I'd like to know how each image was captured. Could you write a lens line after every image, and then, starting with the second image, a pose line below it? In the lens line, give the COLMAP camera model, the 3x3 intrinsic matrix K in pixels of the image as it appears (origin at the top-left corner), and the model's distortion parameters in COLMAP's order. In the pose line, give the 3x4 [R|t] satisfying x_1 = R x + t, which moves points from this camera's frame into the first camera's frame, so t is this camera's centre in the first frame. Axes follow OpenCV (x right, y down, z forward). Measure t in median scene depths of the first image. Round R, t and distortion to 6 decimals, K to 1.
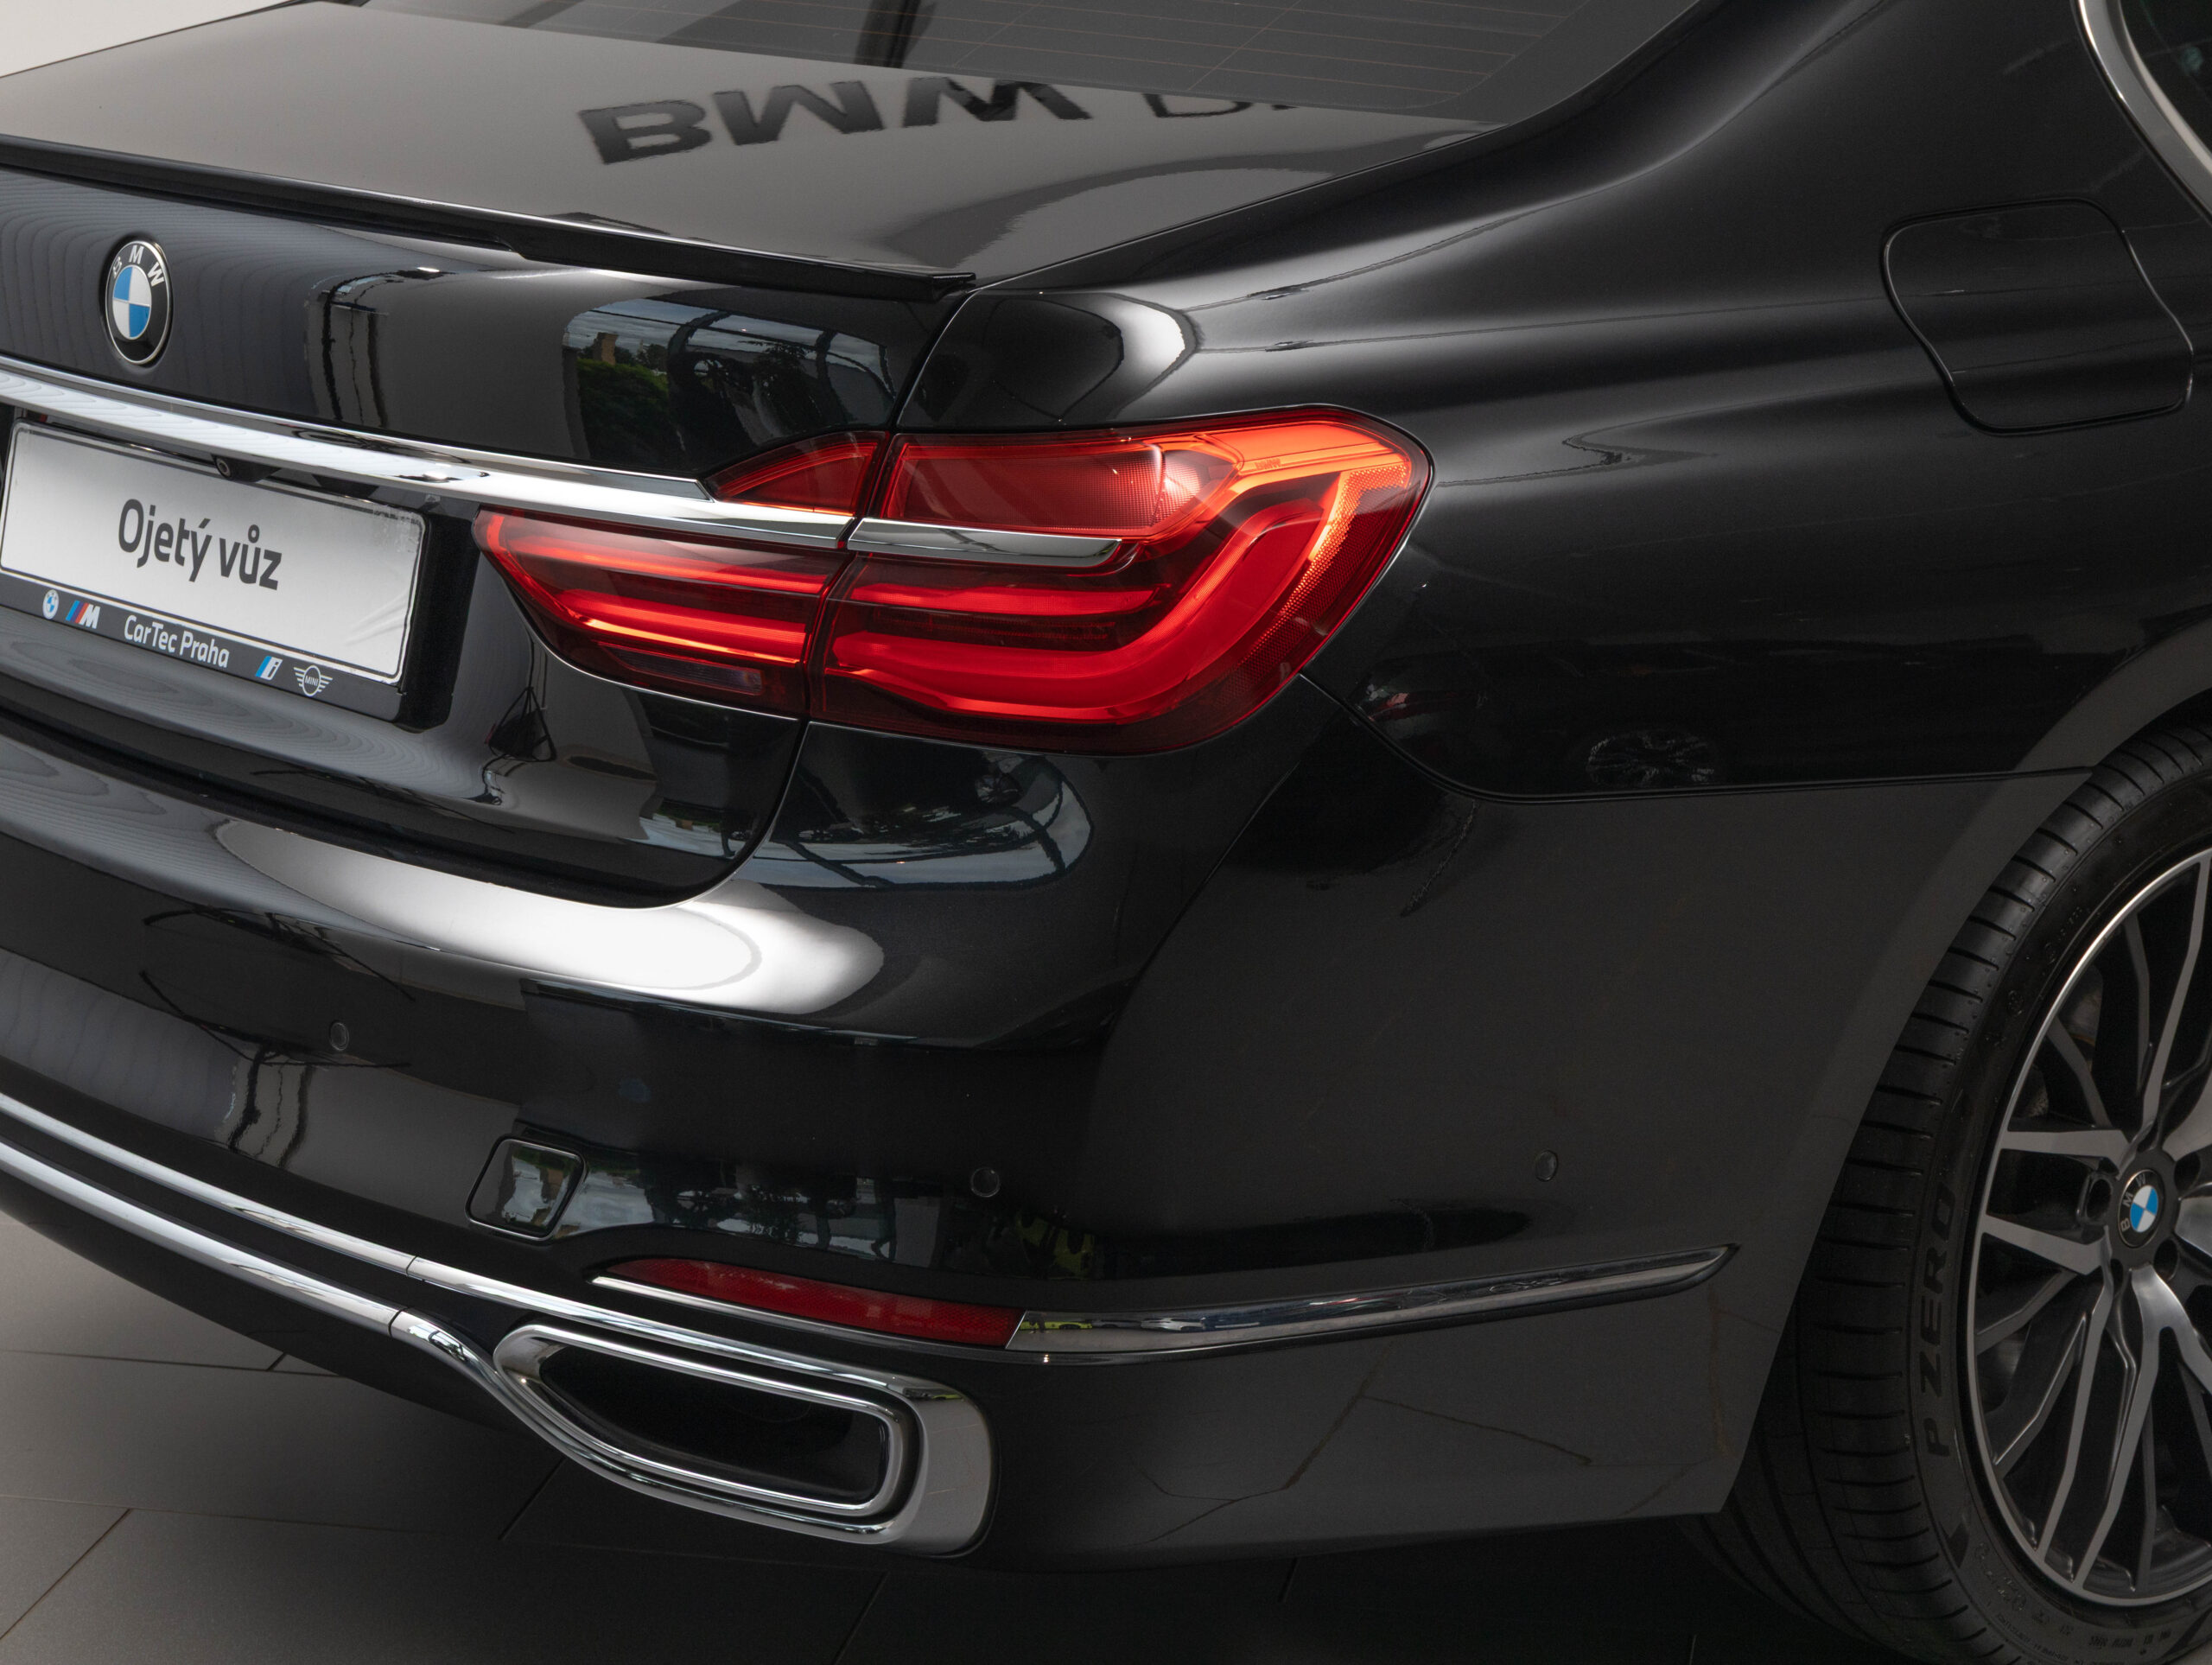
lens RADIAL K [[4953.0, 0, 1106.0], [0, 4953.0, 832.5], [0, 0, 1]] dist [-0.034084, -0.318248]
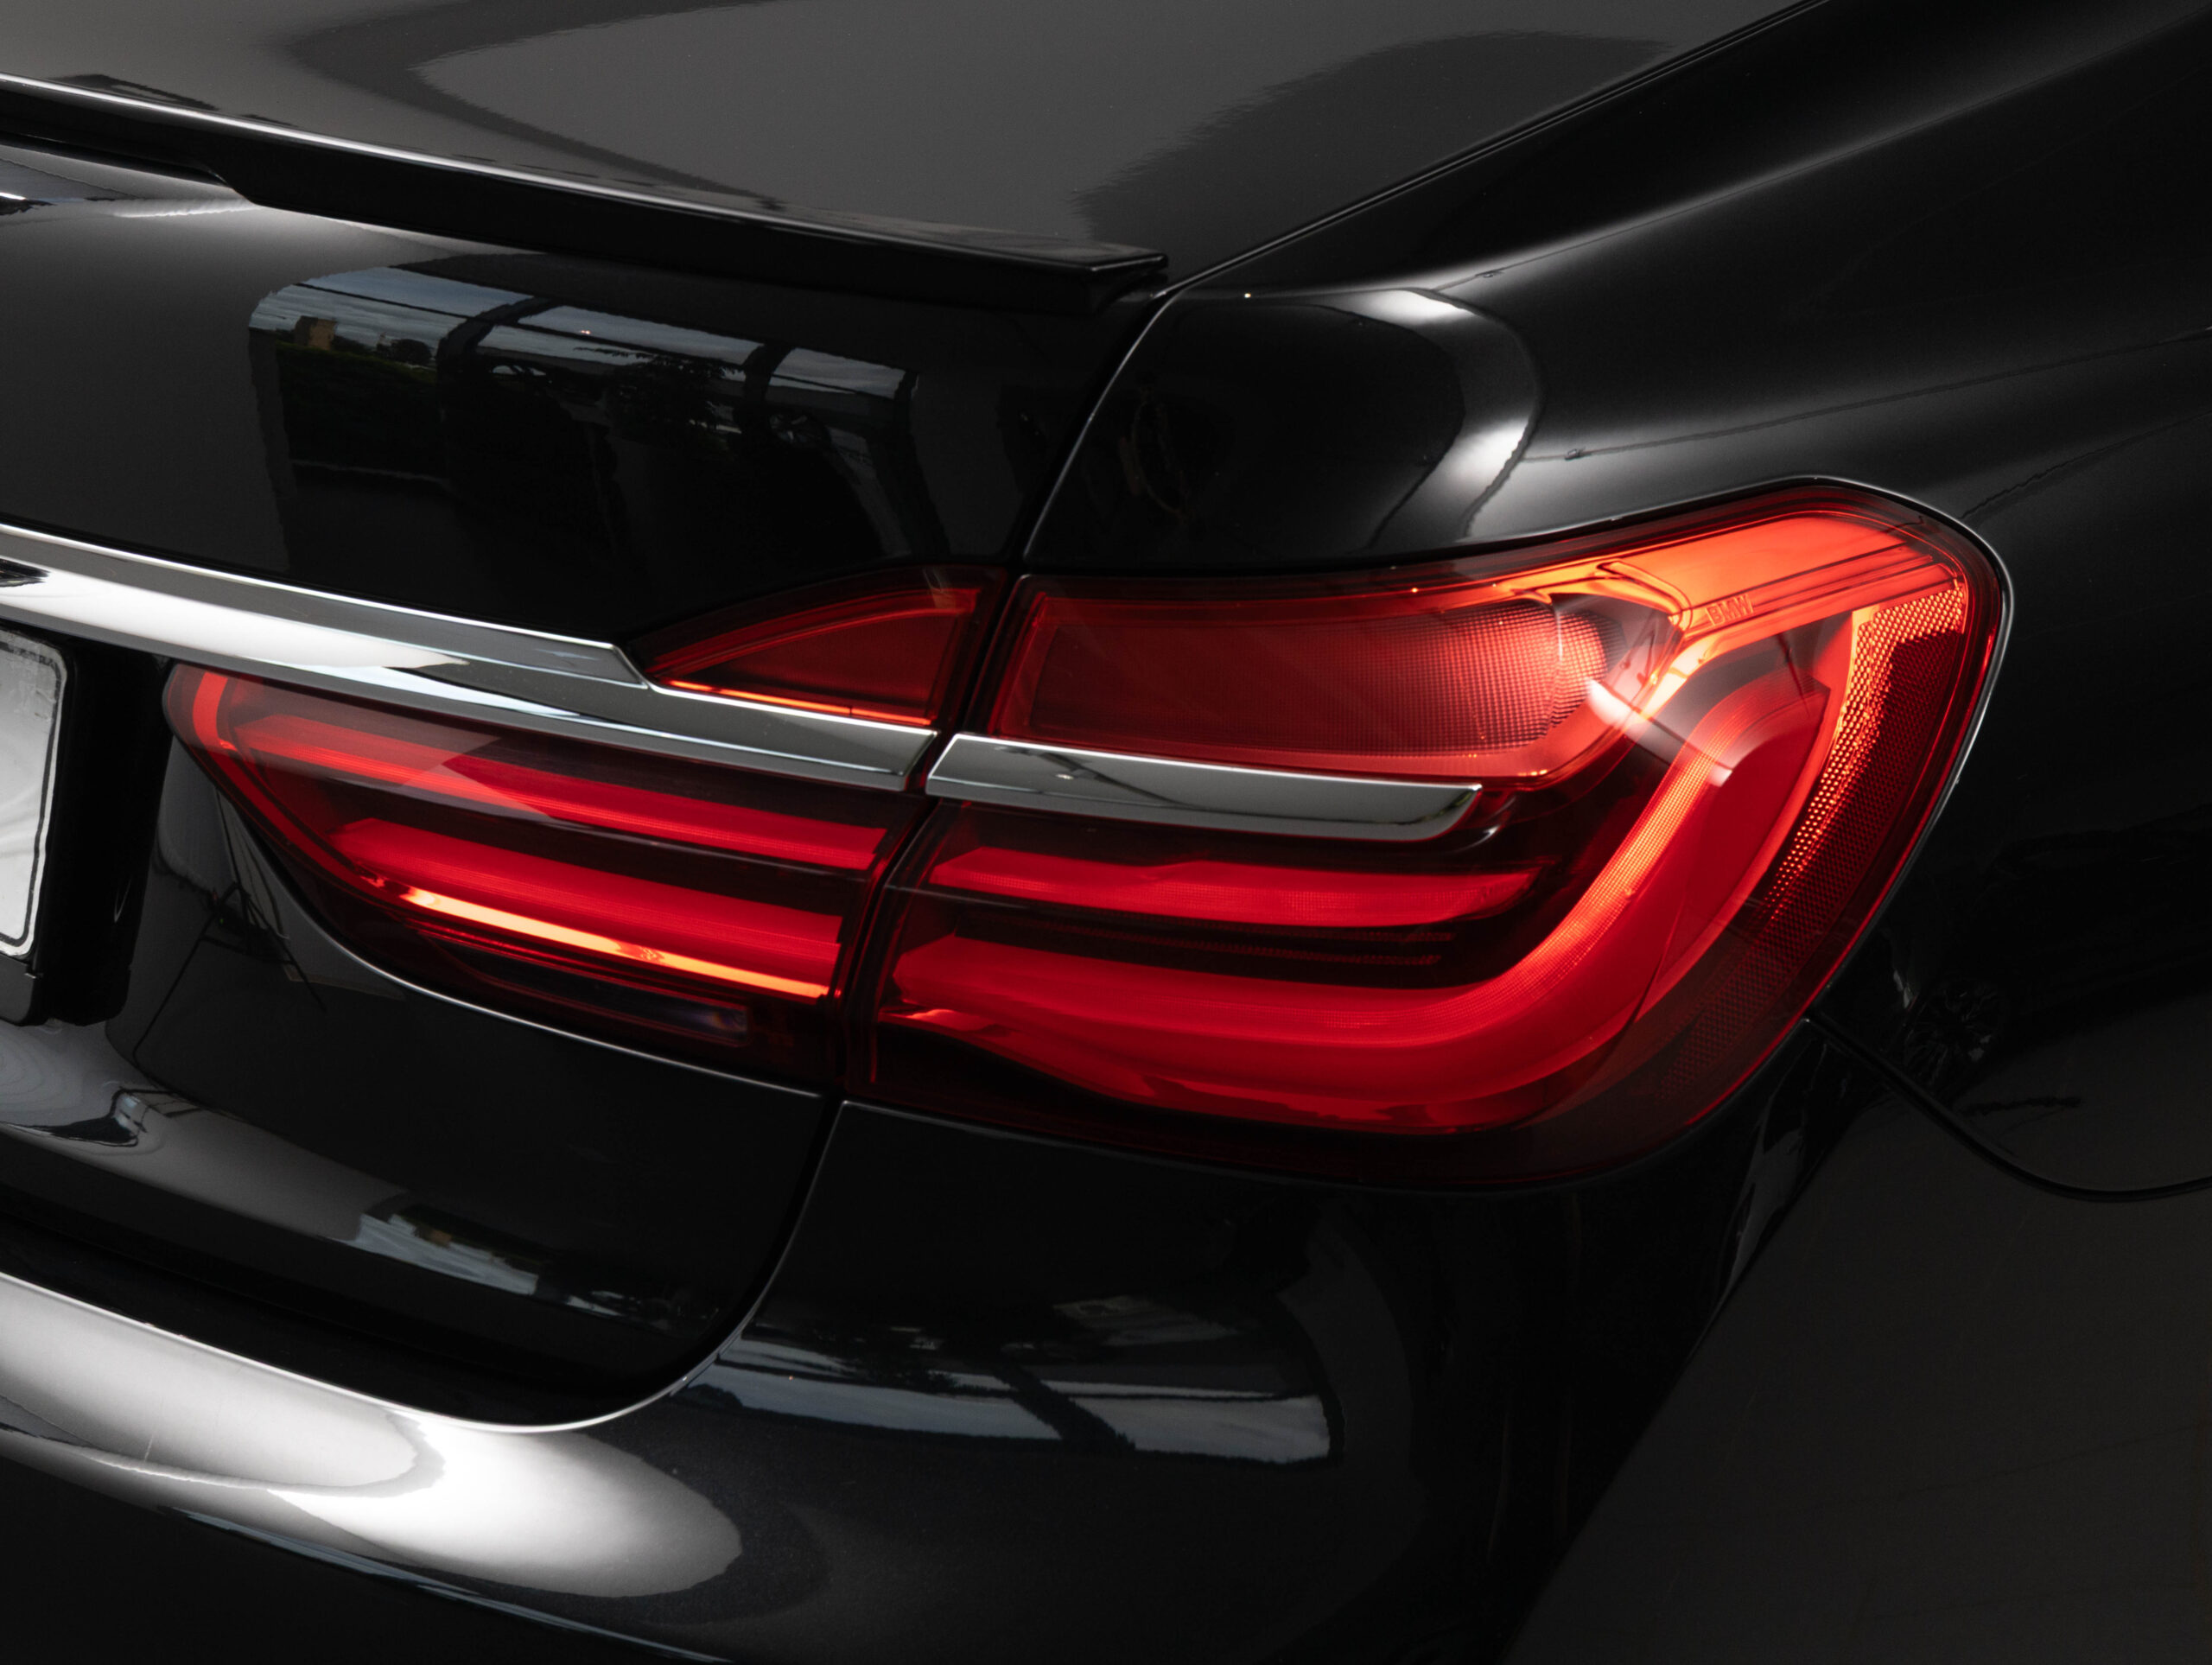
lens RADIAL K [[3538.5, 0, 840.3], [0, 3538.5, 832.7], [0, 0, 1]] dist [0.591244, -0.006859]
pose [[0.995419, -0.019746, 0.093552, -0.084358], [0.013490, 0.997659, 0.067034, -0.068415], [-0.094657, -0.065465, 0.993355, 0.545288]]
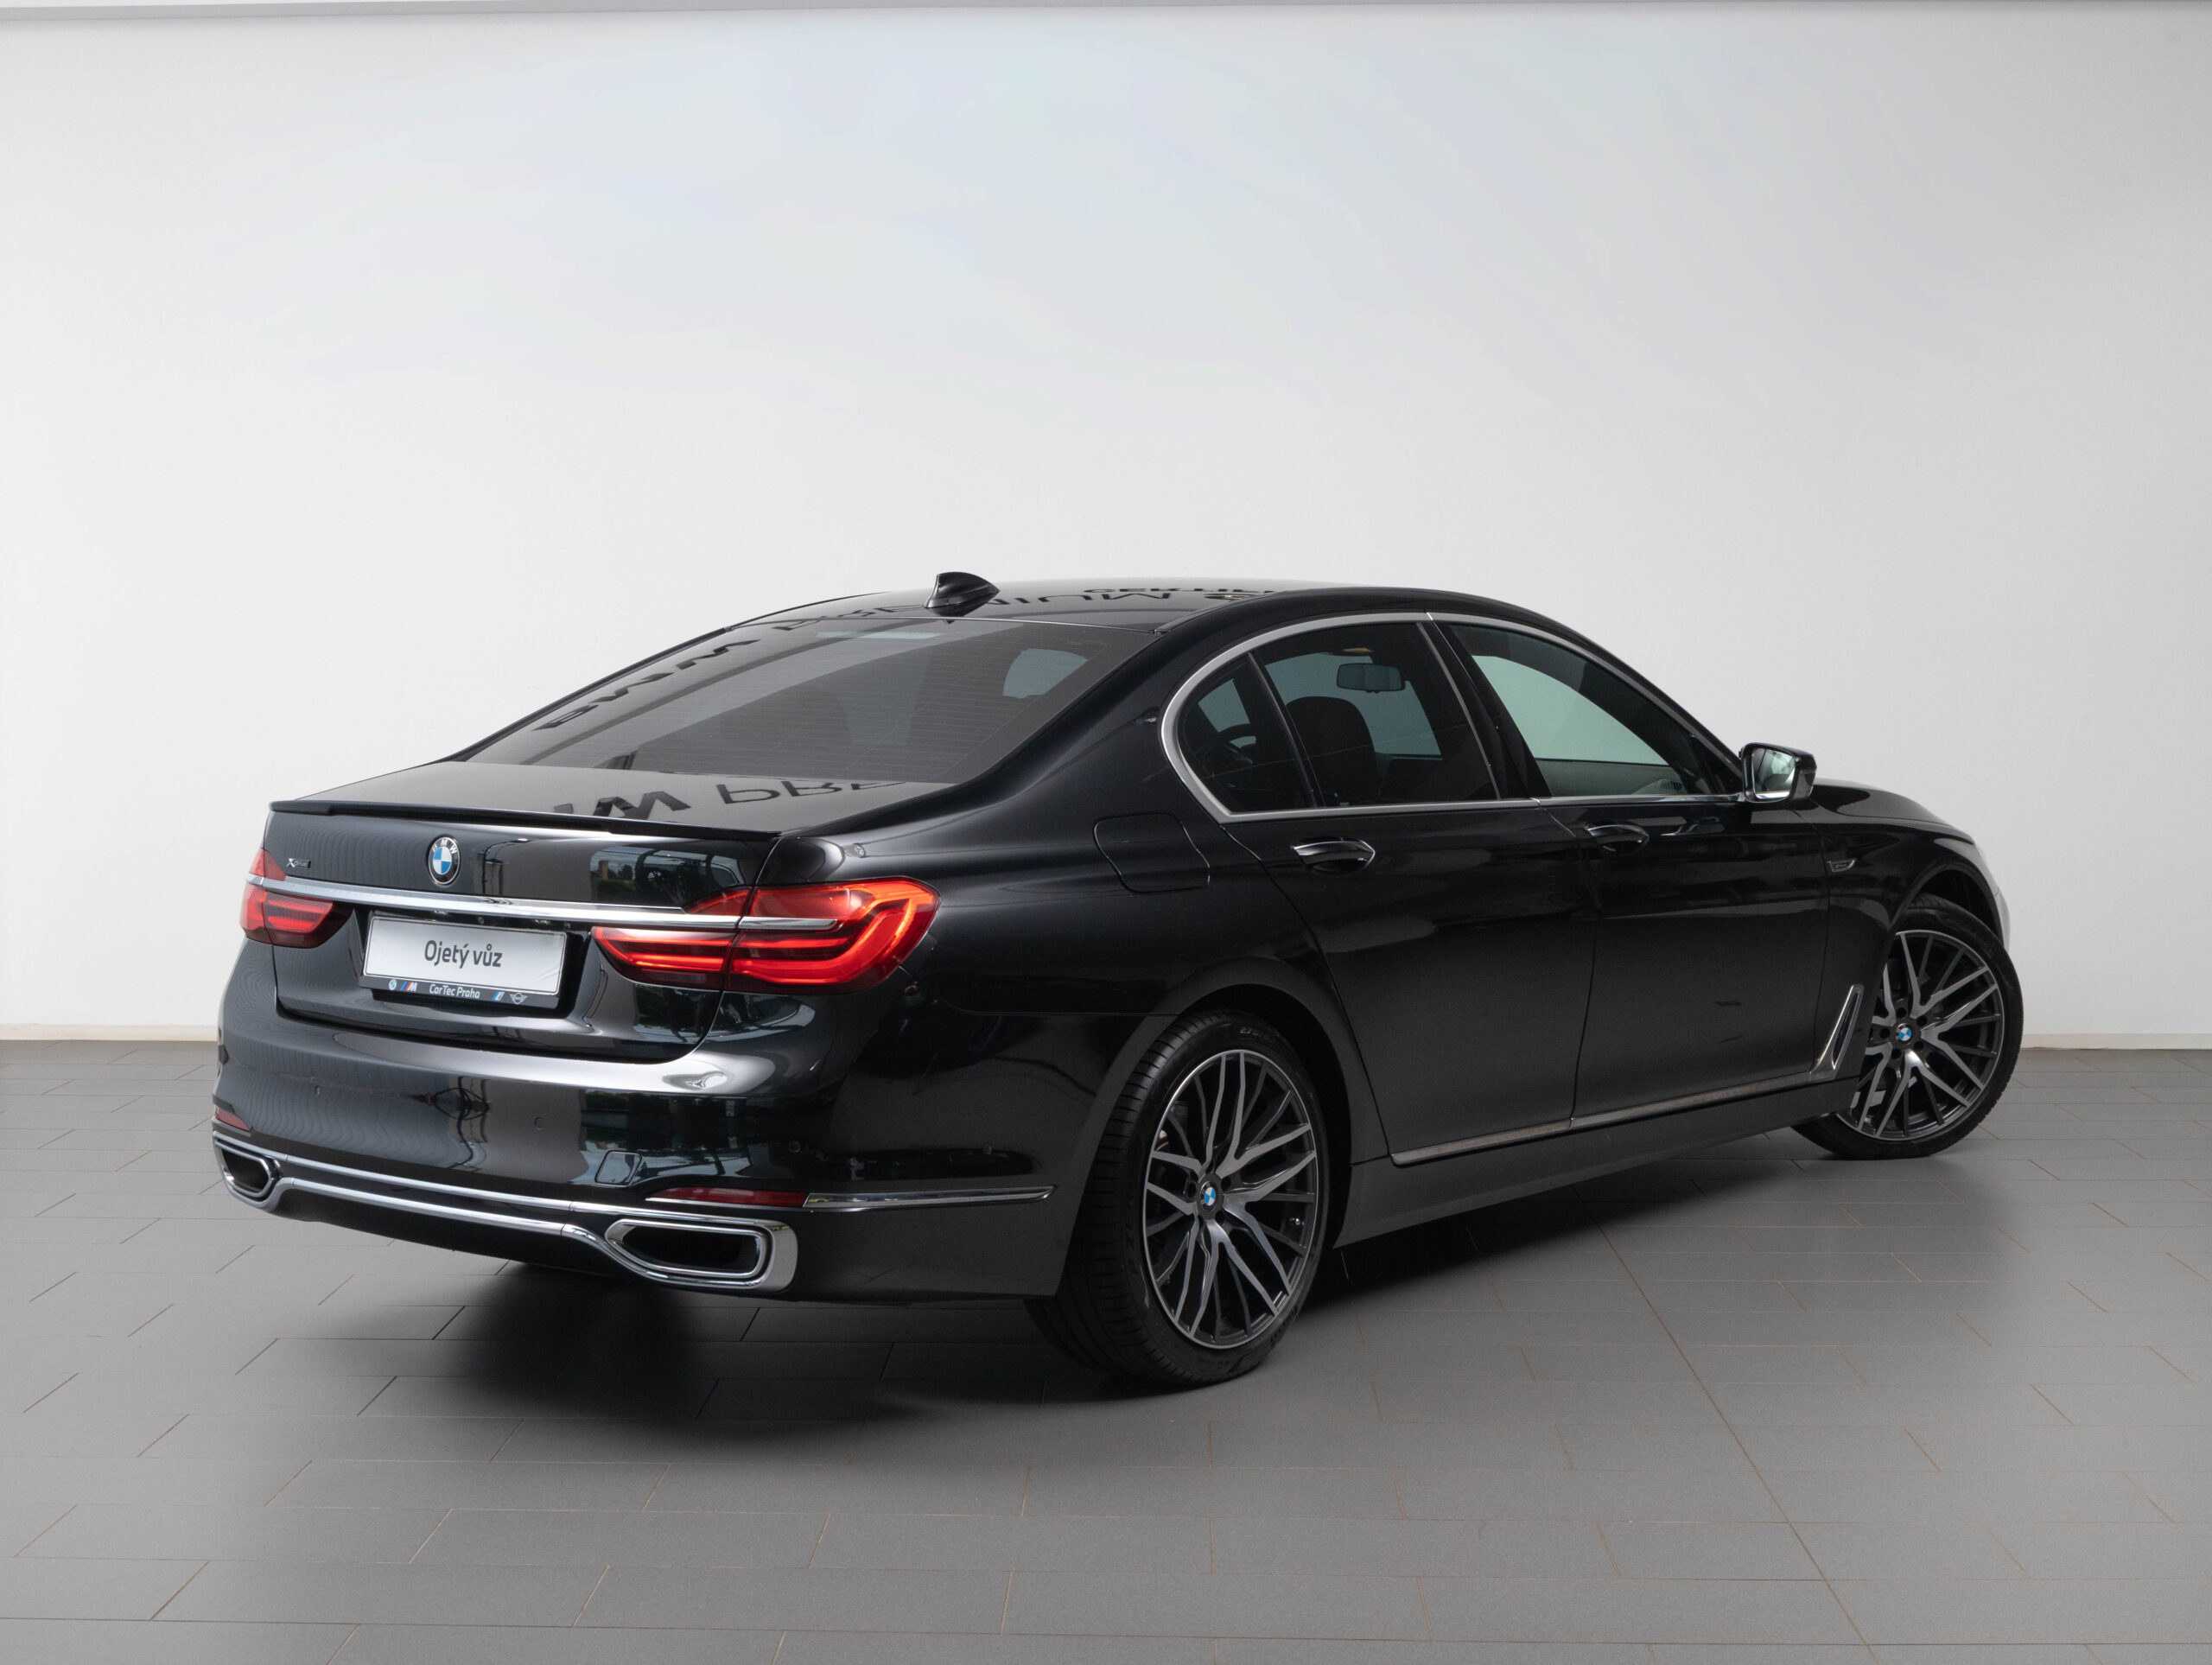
lens RADIAL K [[2886.3, 0, 1106.0], [0, 2886.3, 832.5], [0, 0, 1]] dist [0.002746, 0.006495]
pose [[0.987364, -0.020174, 0.157181, -0.089763], [0.044664, 0.987081, -0.153872, 0.133319], [-0.152046, 0.158947, 0.975509, -0.572855]]
